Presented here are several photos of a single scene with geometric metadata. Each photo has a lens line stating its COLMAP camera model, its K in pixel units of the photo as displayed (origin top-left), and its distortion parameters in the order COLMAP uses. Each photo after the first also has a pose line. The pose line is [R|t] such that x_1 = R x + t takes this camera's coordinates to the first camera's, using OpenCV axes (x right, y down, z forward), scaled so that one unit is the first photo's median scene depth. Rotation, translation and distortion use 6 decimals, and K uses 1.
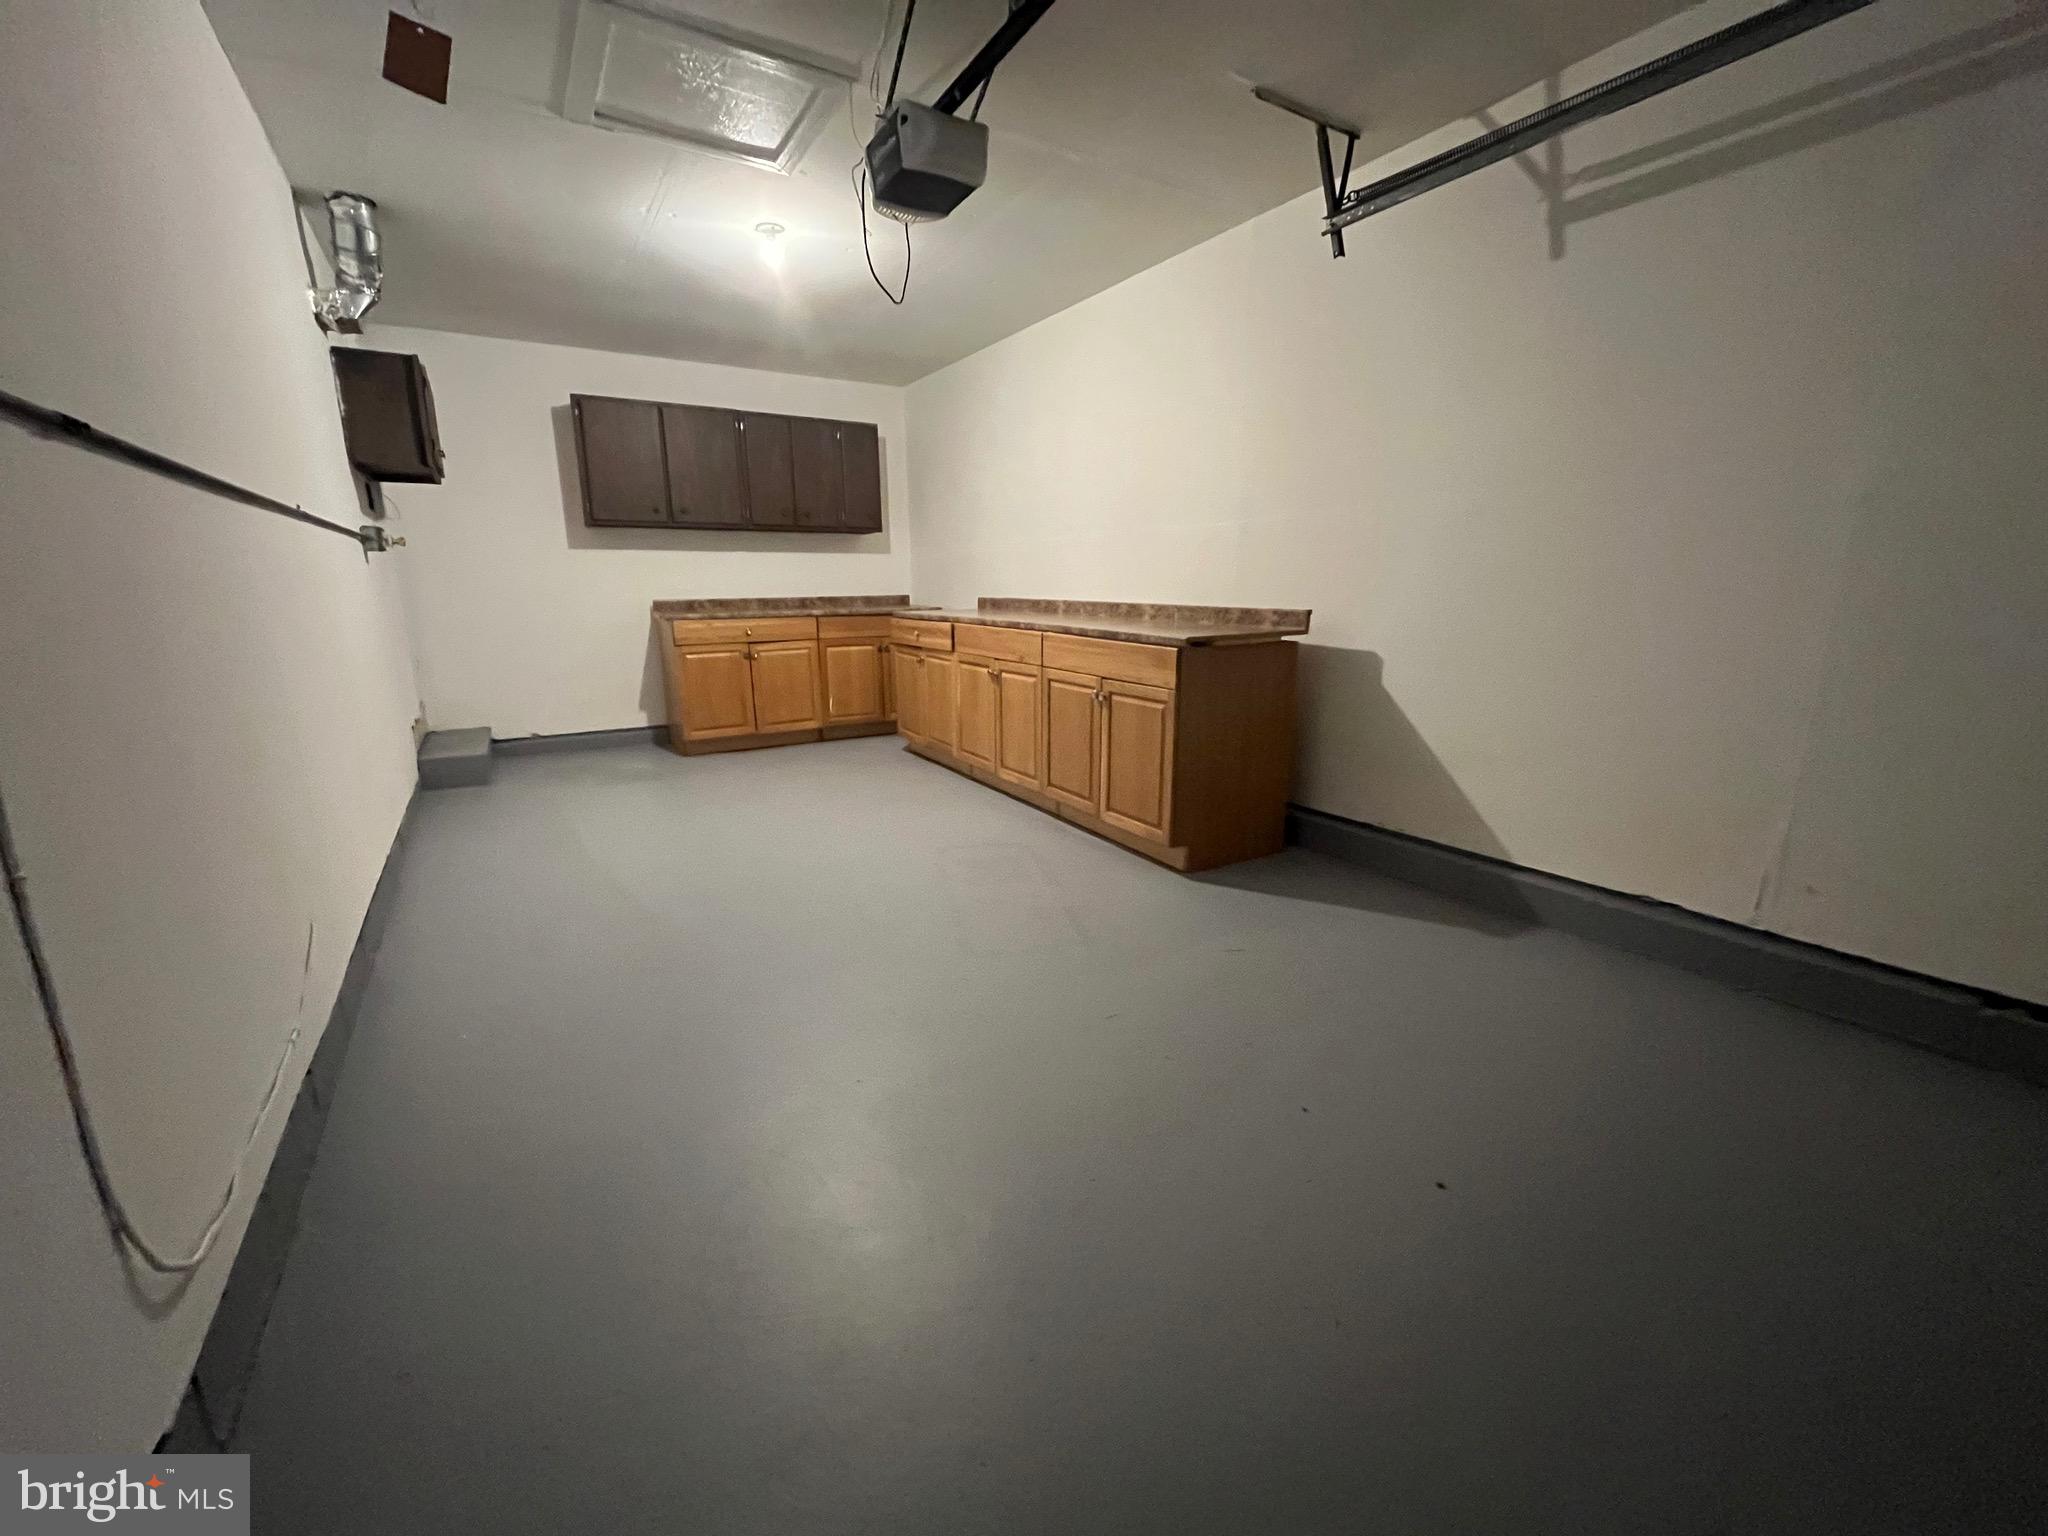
lens RADIAL K [[826.1, 0, 1024.4], [0, 826.1, 766.9], [0, 0, 1]] dist [0.001533, 0.000203]
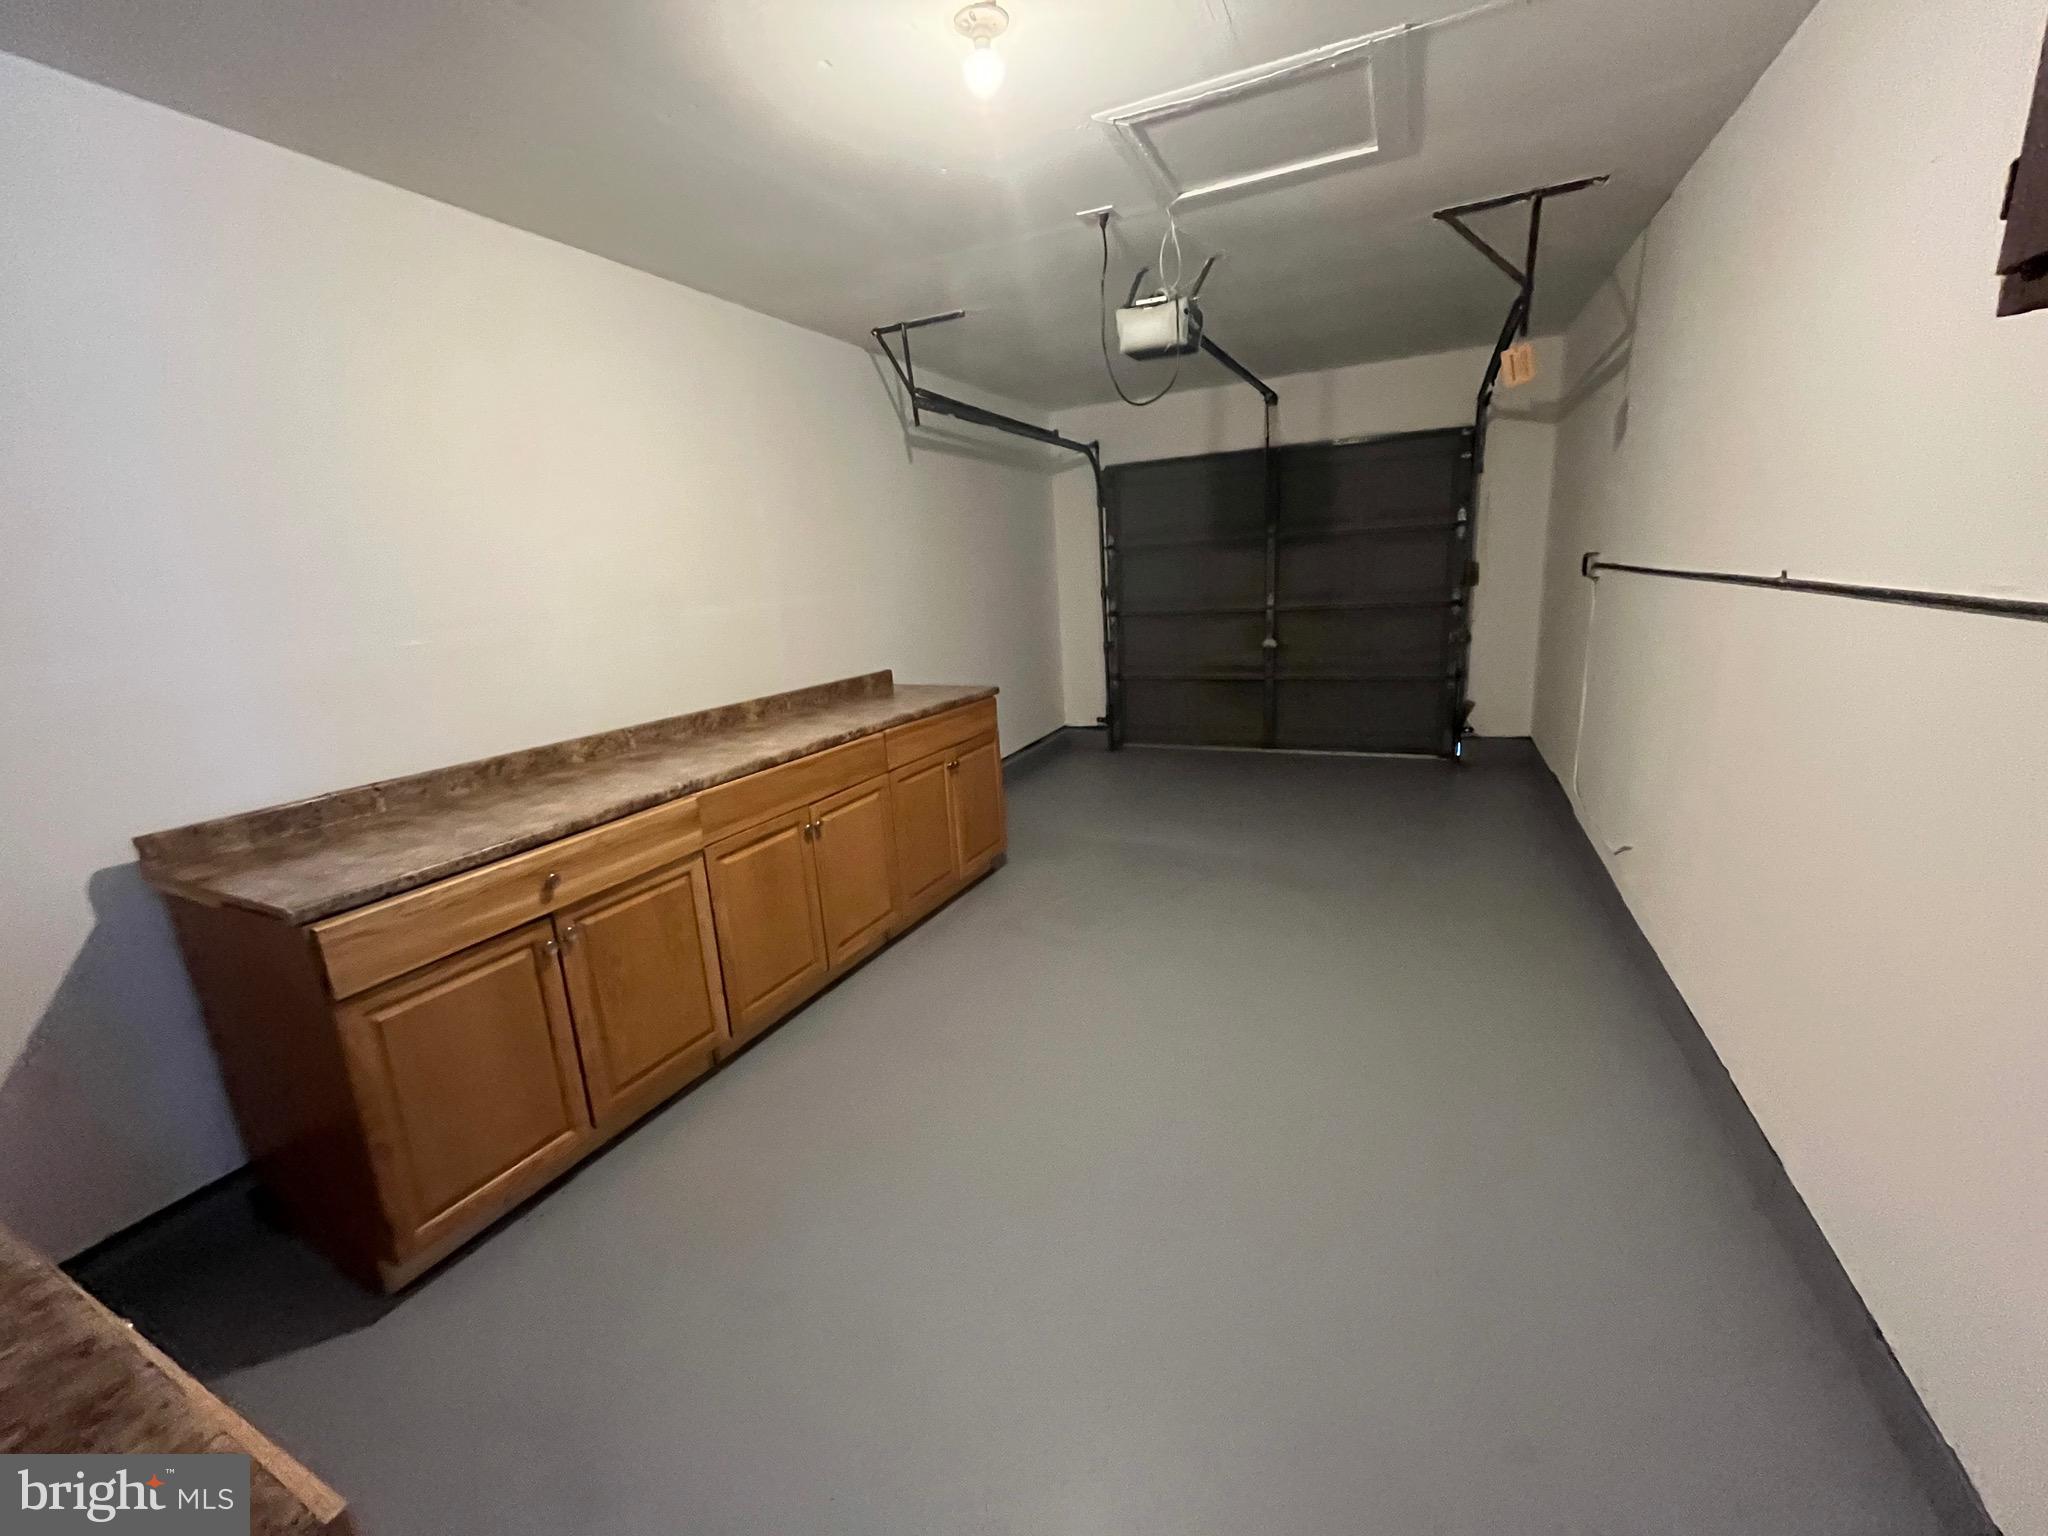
lens RADIAL K [[826.1, 0, 1019.8], [0, 826.1, 768.1], [0, 0, 1]] dist [0.001533, 0.000203]
pose [[-0.543309, -0.161114, 0.823928, -0.749865], [0.247182, 0.907211, 0.340395, -0.382720], [-0.802319, 0.388600, -0.453072, 1.289542]]
